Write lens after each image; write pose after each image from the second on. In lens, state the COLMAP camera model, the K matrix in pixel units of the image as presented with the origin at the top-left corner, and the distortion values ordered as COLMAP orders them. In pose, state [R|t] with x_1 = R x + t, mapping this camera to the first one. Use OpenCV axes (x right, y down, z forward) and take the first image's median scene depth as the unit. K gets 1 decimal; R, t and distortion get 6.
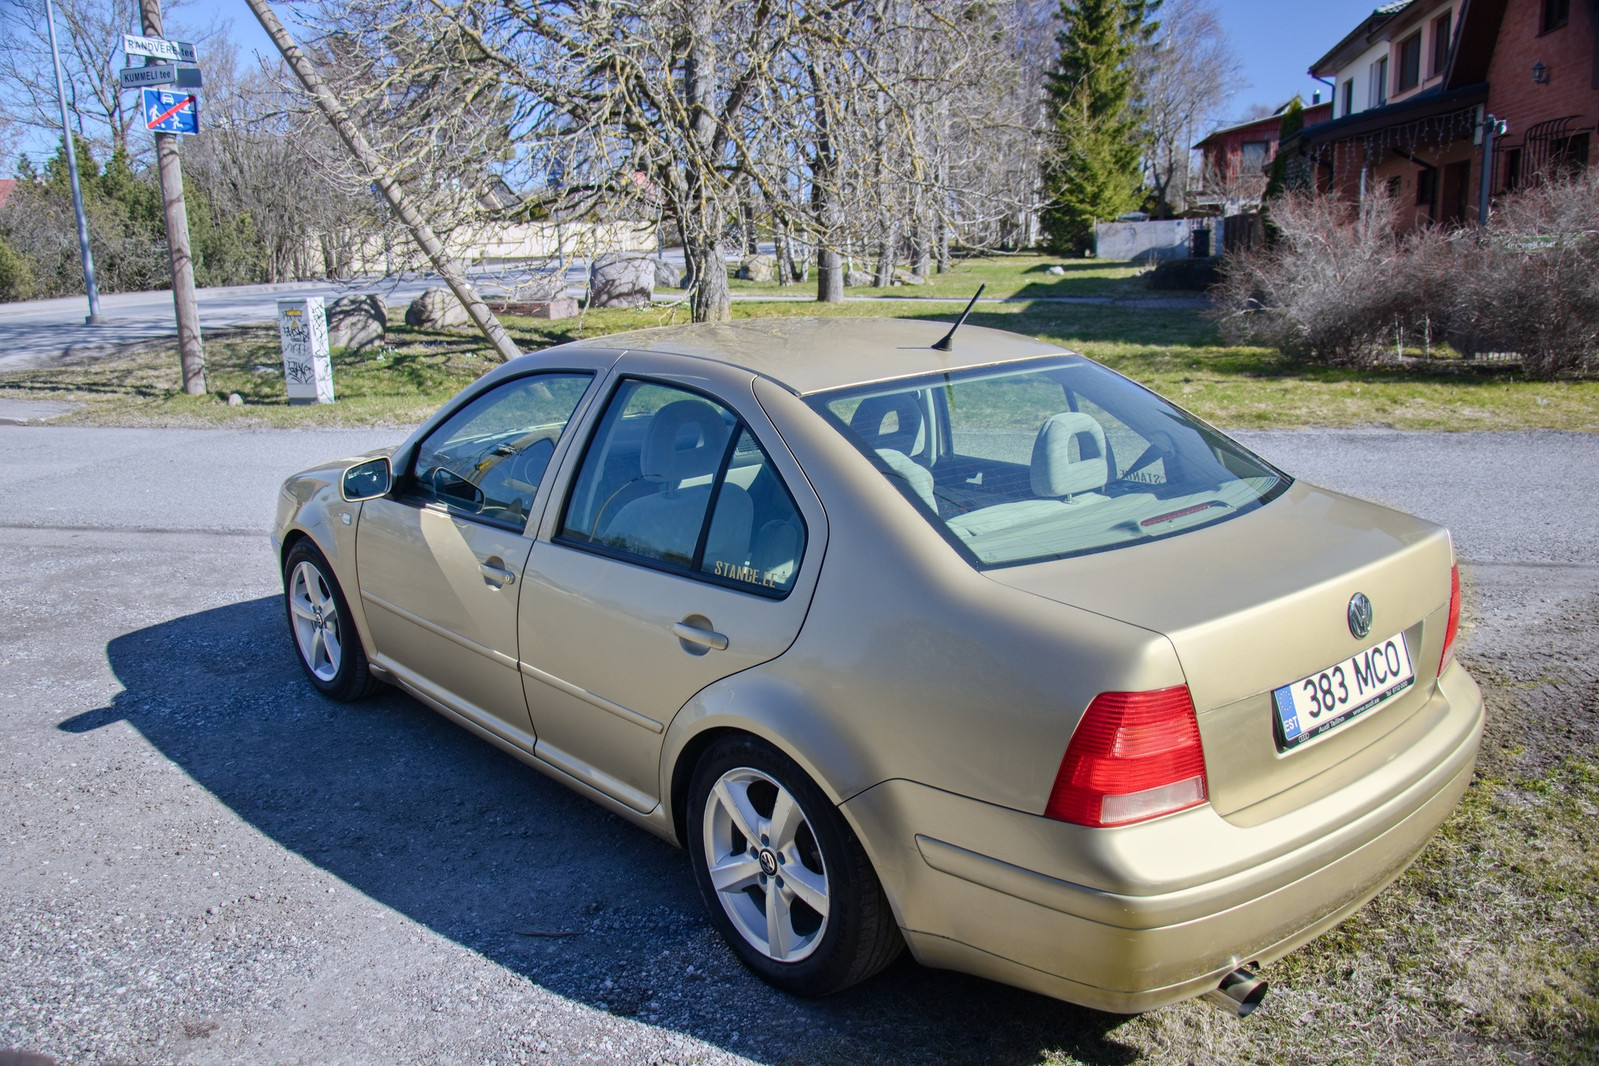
lens RADIAL K [[1338.1, 0, 792.7], [0, 1338.1, 526.2], [0, 0, 1]] dist [0.004113, 0.004825]
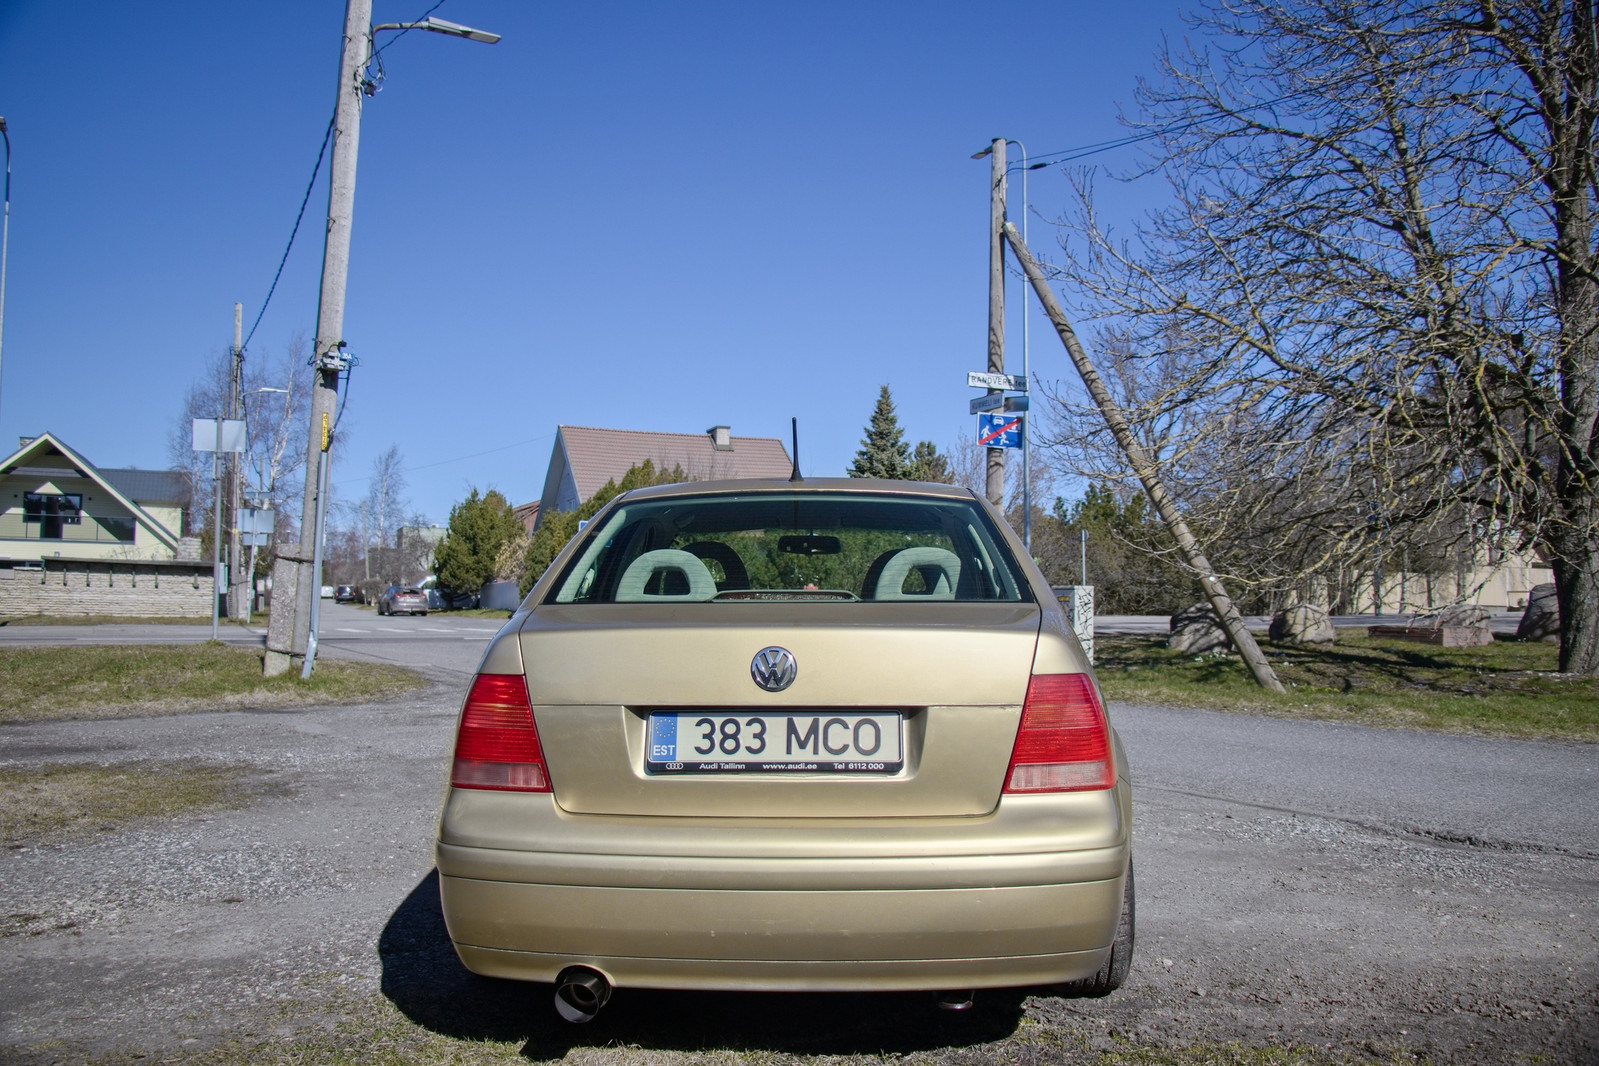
lens RADIAL K [[1338.1, 0, 792.7], [0, 1338.1, 526.2], [0, 0, 1]] dist [0.004113, 0.004825]
pose [[0.745748, 0.002956, -0.666222, 0.193197], [-0.169839, 0.967795, -0.185818, 0.025792], [0.644217, 0.251724, 0.722233, 0.041001]]
